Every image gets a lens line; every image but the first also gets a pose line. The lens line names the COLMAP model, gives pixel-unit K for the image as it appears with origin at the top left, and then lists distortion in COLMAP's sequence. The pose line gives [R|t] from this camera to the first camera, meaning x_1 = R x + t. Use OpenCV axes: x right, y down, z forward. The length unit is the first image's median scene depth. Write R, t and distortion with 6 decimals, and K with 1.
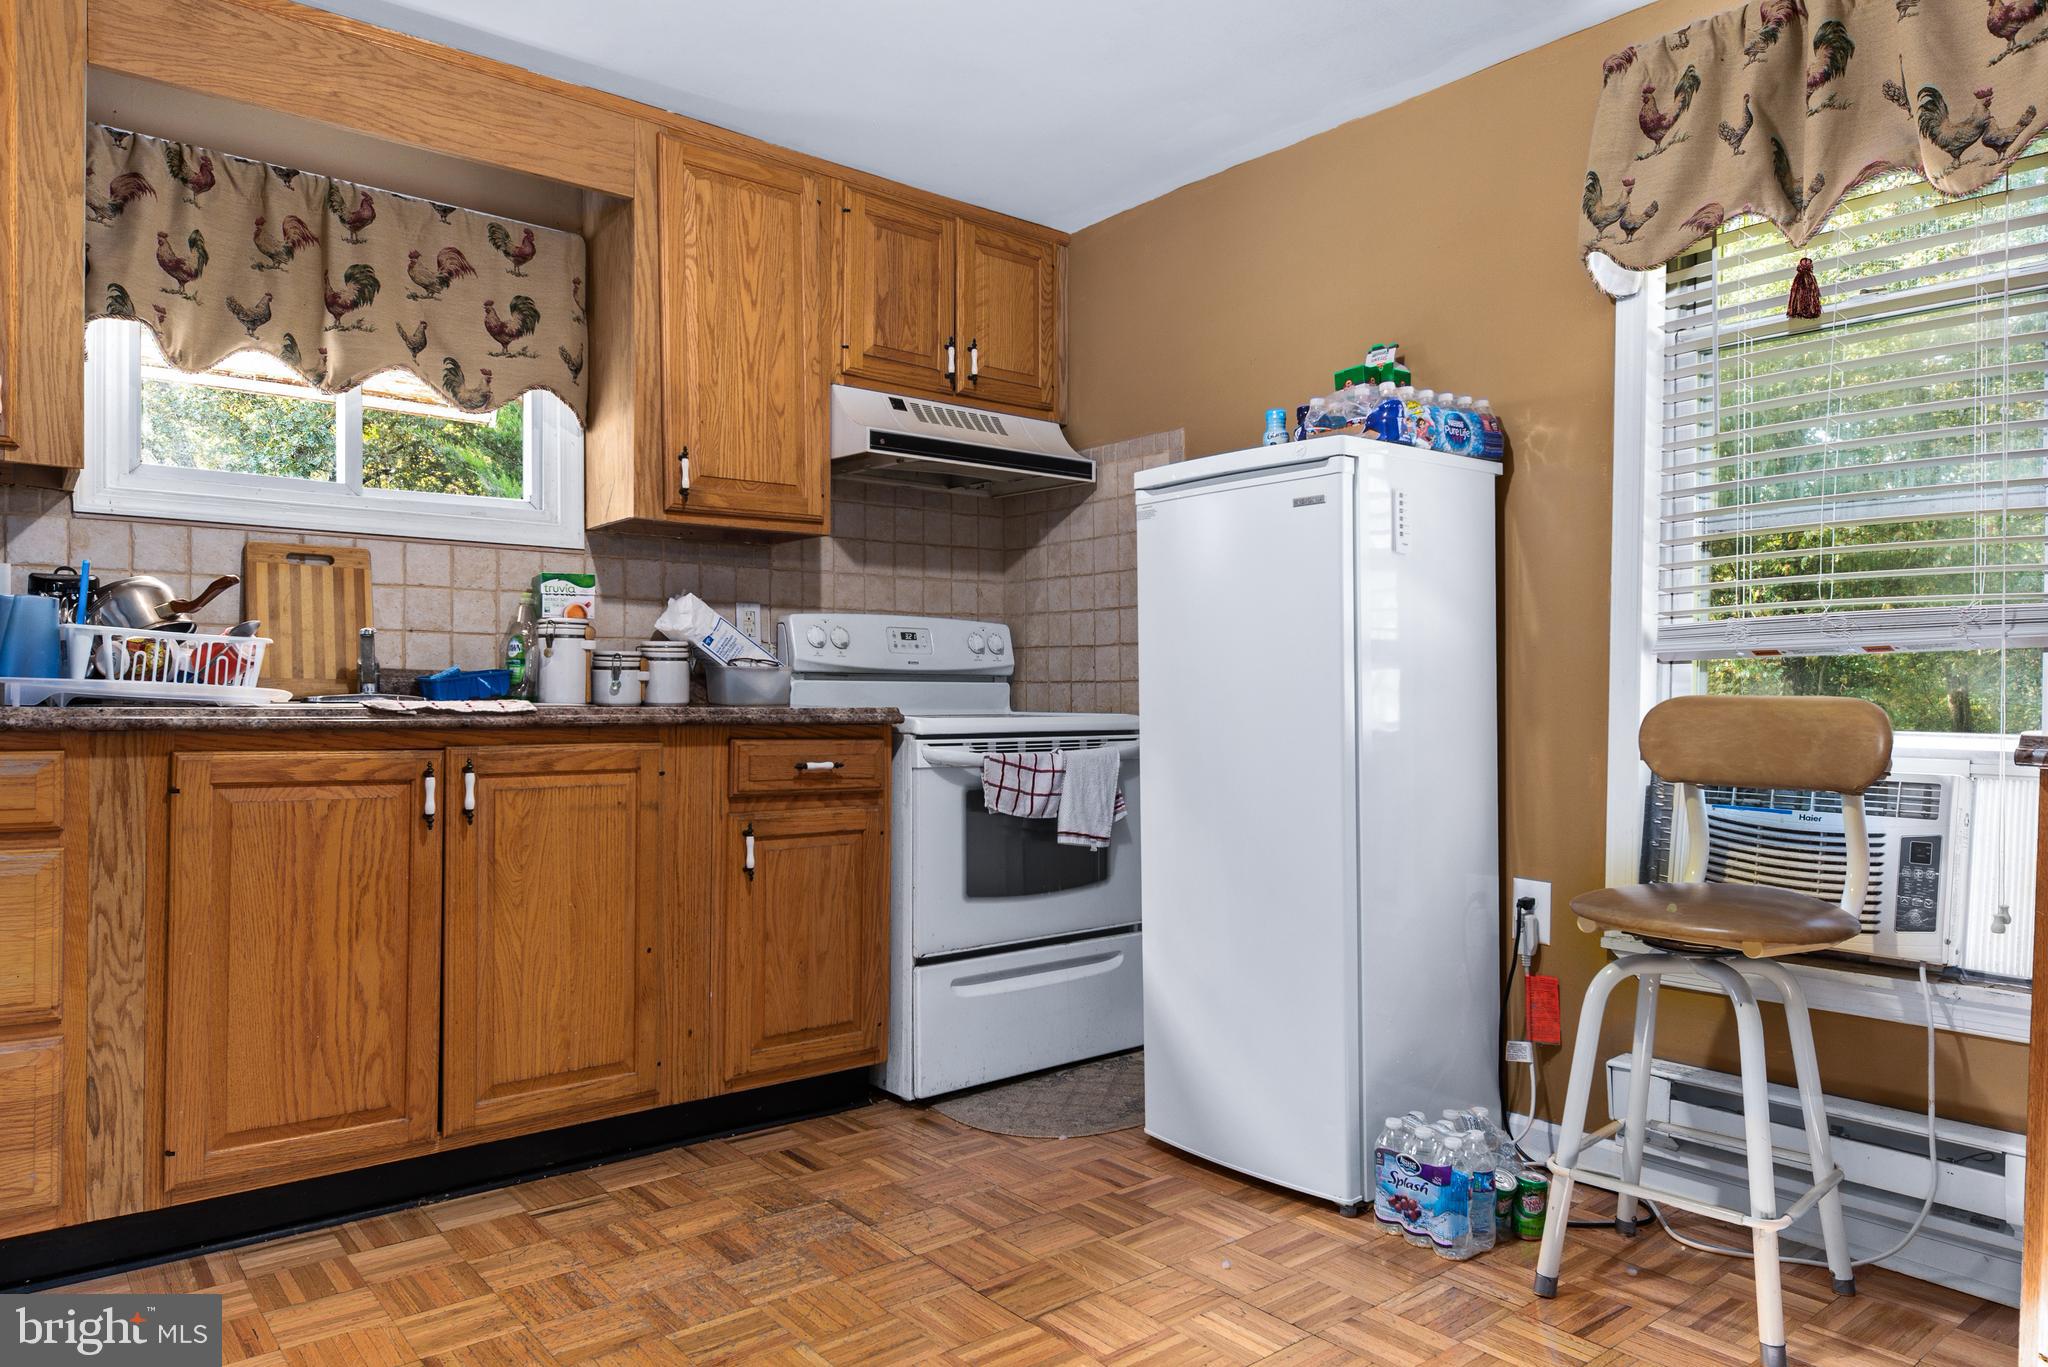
lens RADIAL K [[1328.4, 0, 1025.2], [0, 1328.4, 701.2], [0, 0, 1]] dist [0.018338, -0.013822]
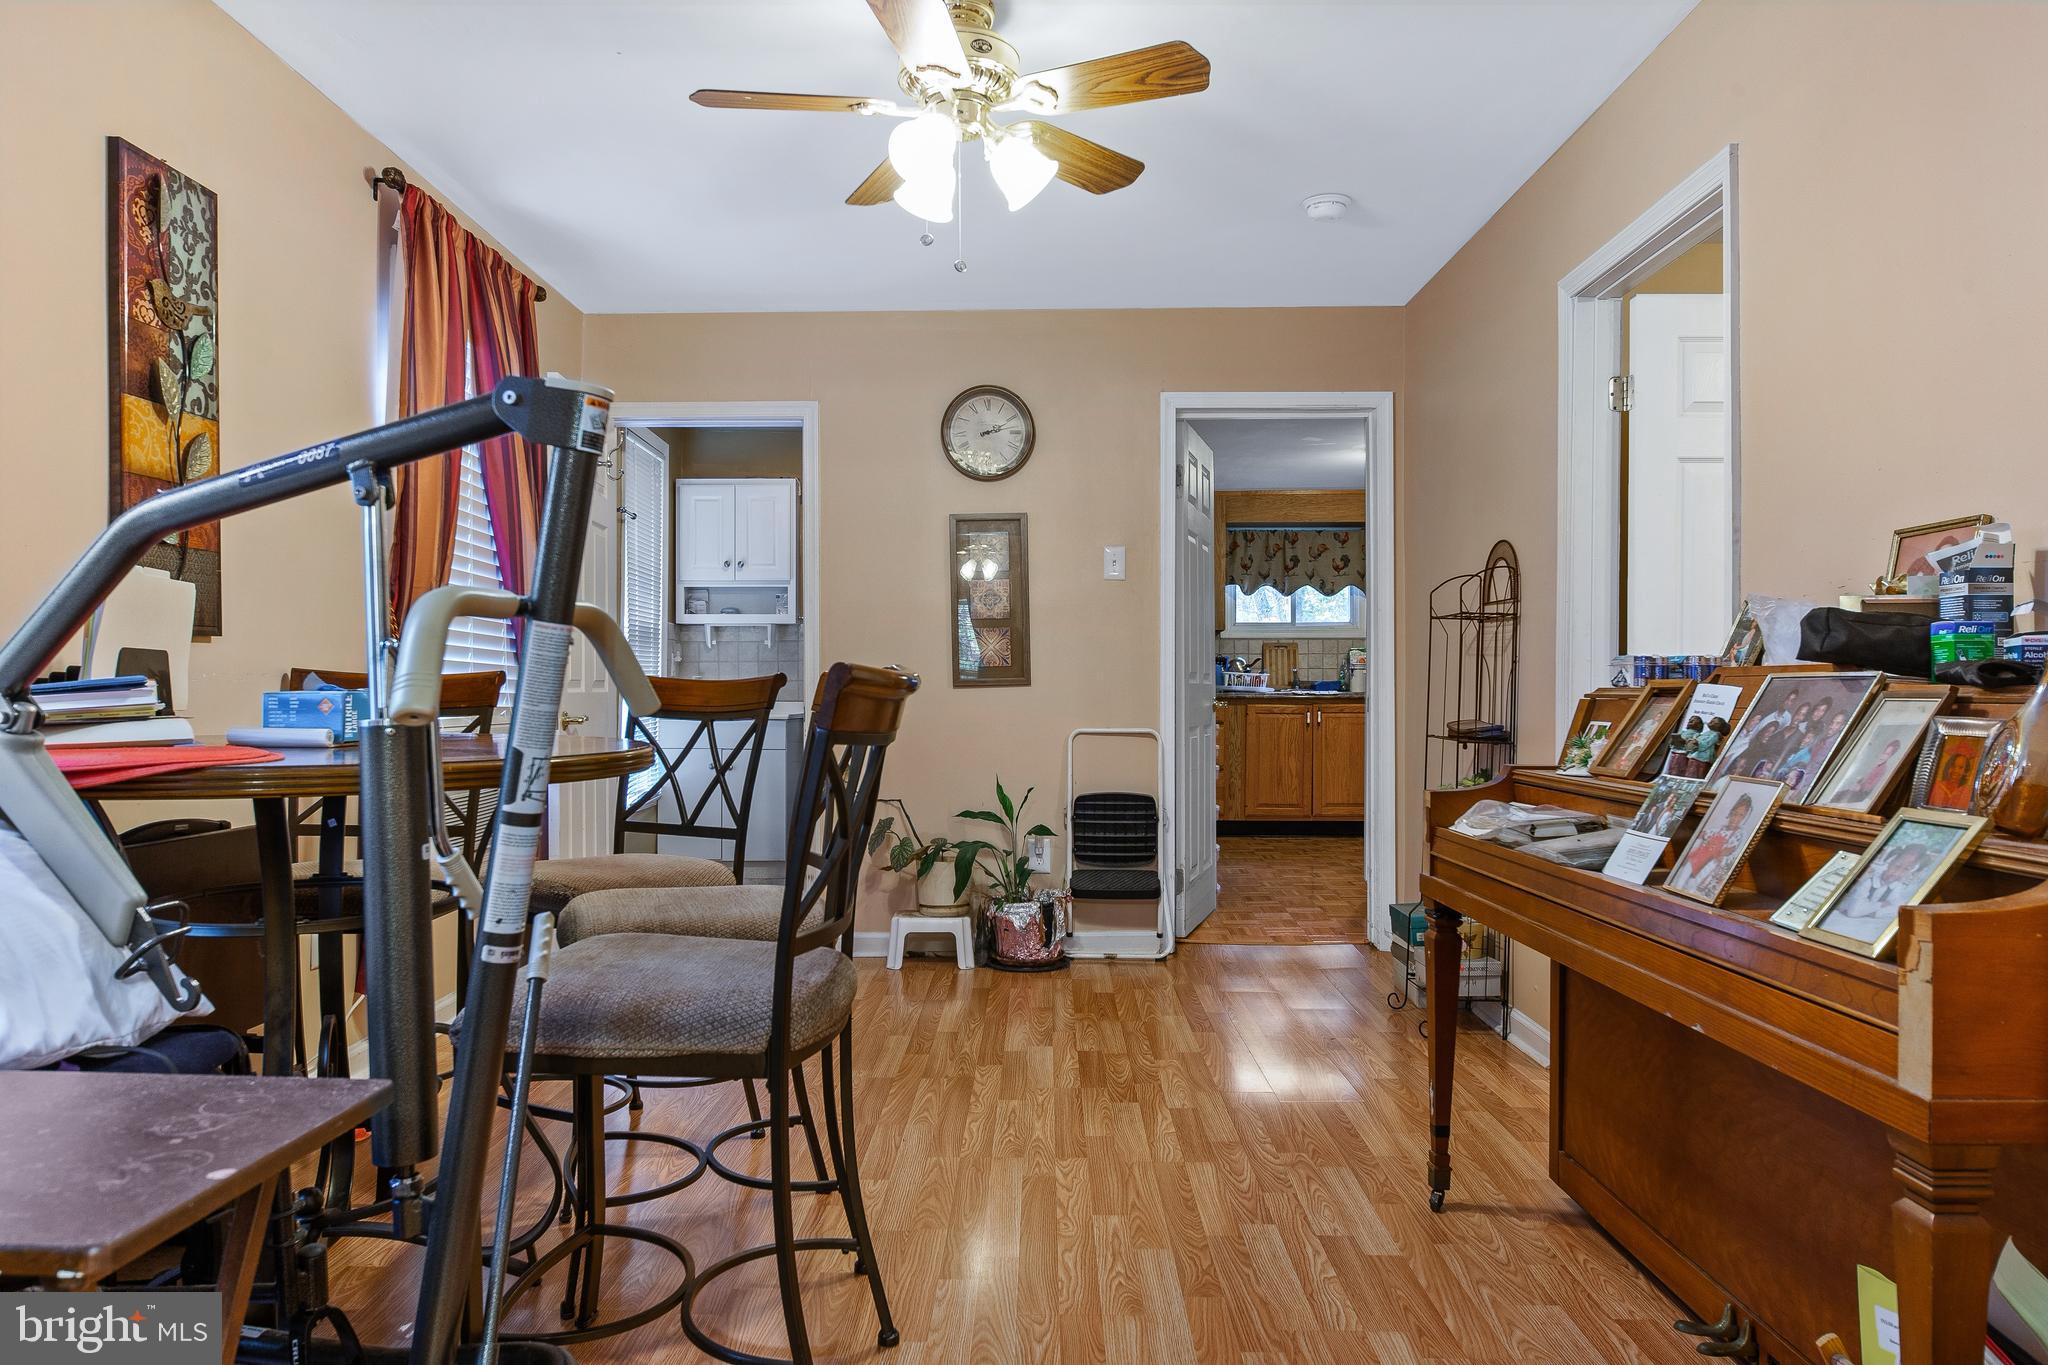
lens RADIAL K [[1360.8, 0, 1029.8], [0, 1360.8, 697.4], [0, 0, 1]] dist [0.004630, -0.001656]
pose [[0.763741, -0.006442, -0.645490, 1.056999], [0.002867, 0.999974, -0.006587, 0.031171], [0.645516, 0.003180, 0.763740, -1.790559]]
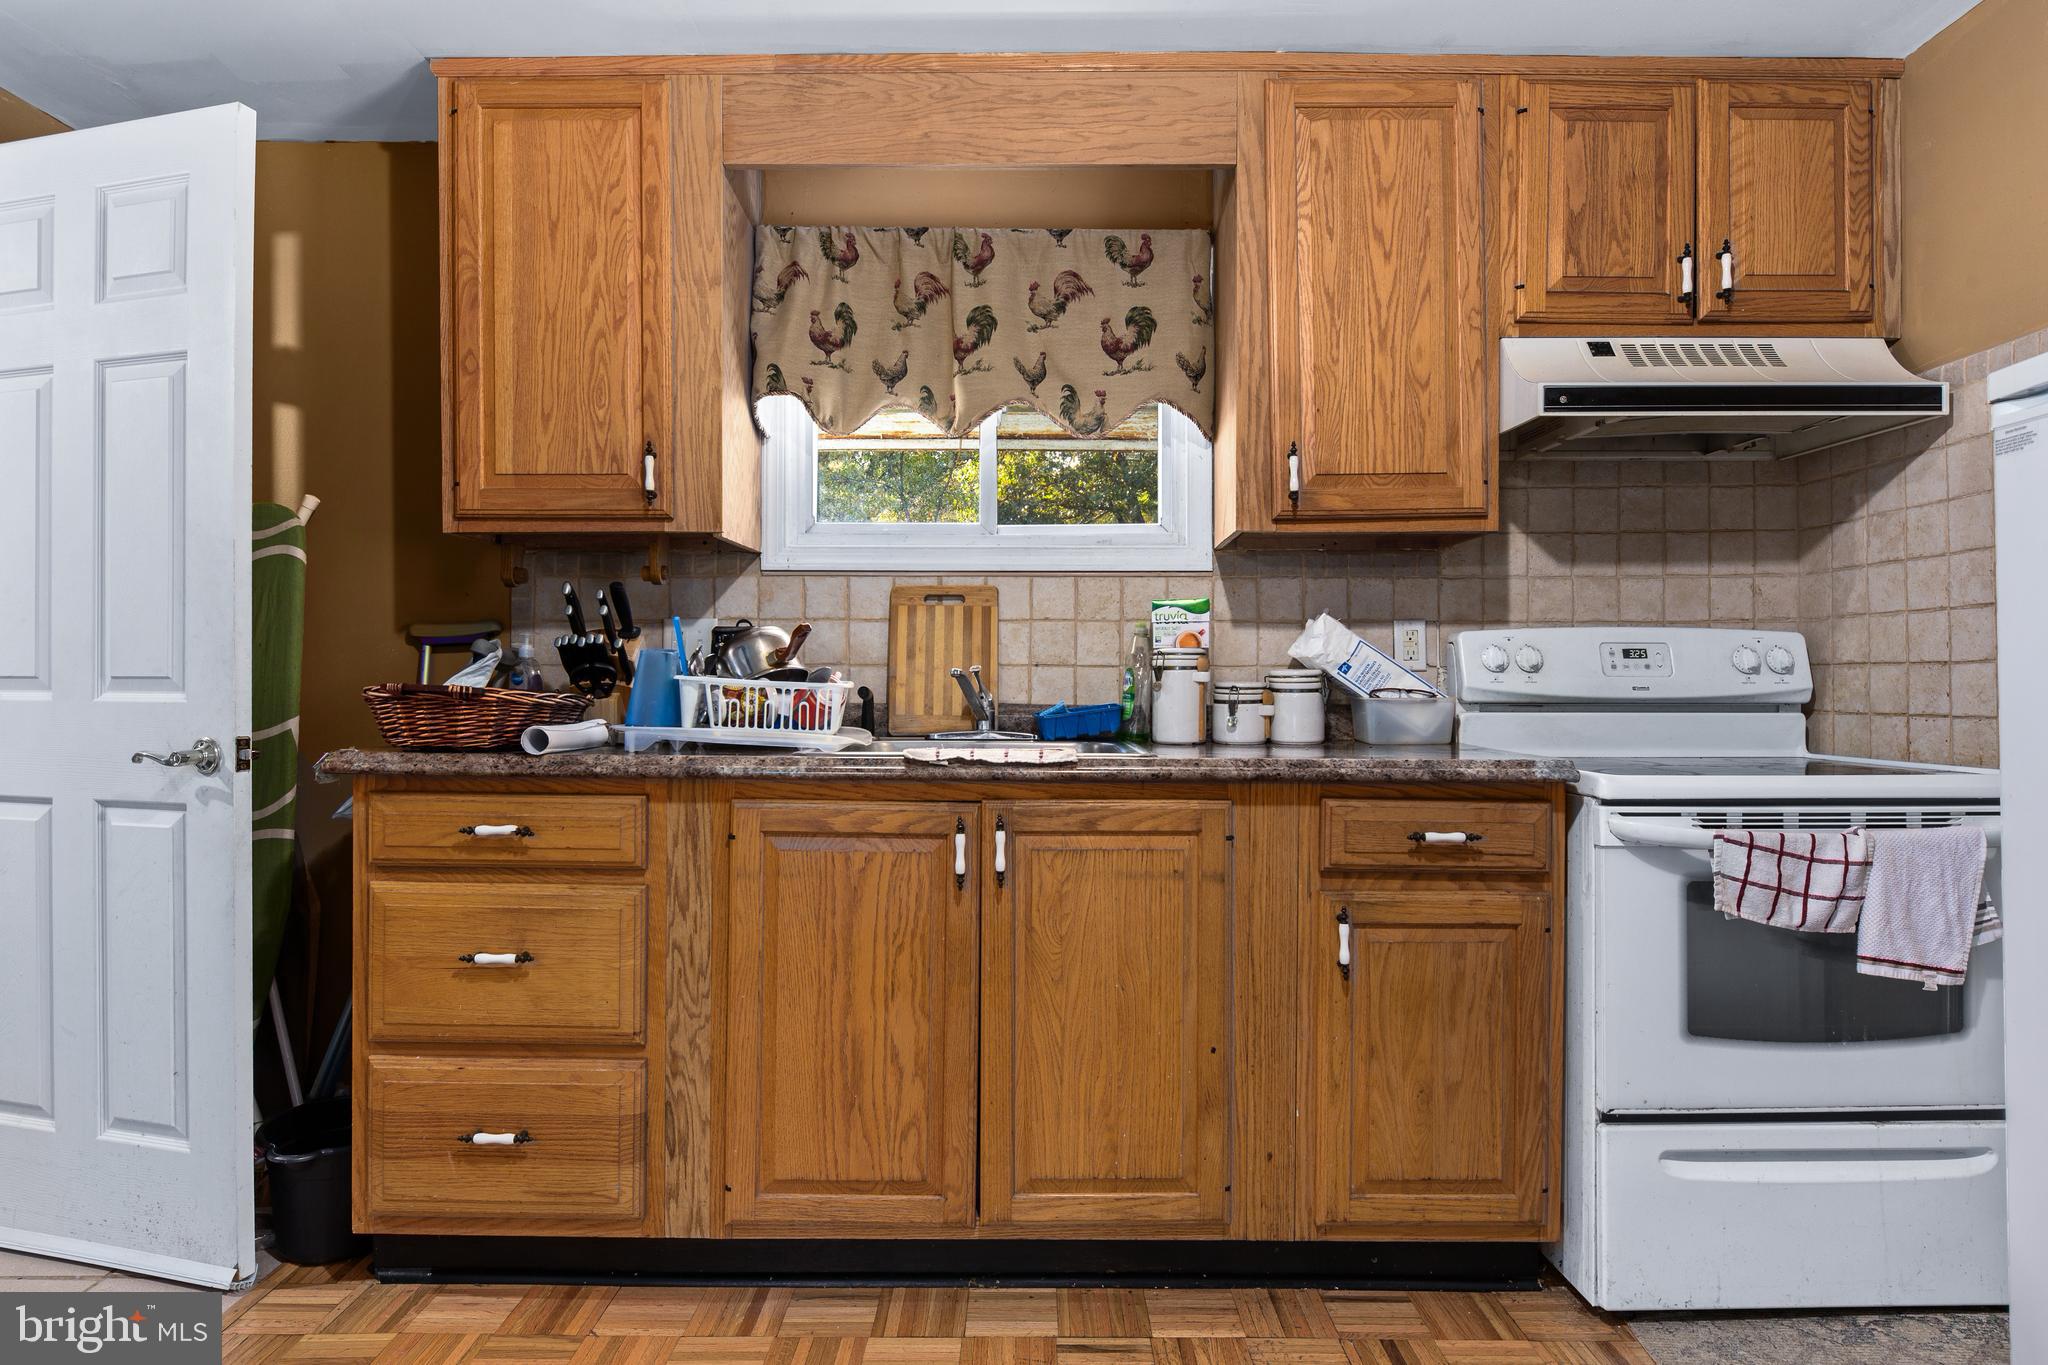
lens RADIAL K [[1122.8, 0, 1024.6], [0, 1122.8, 689.9], [0, 0, 1]] dist [0.013576, -0.012278]
pose [[0.773798, -0.000148, -0.633432, 0.063843], [-0.001281, 0.999998, -0.001800, -0.032787], [0.633431, 0.002204, 0.773796, 0.342011]]
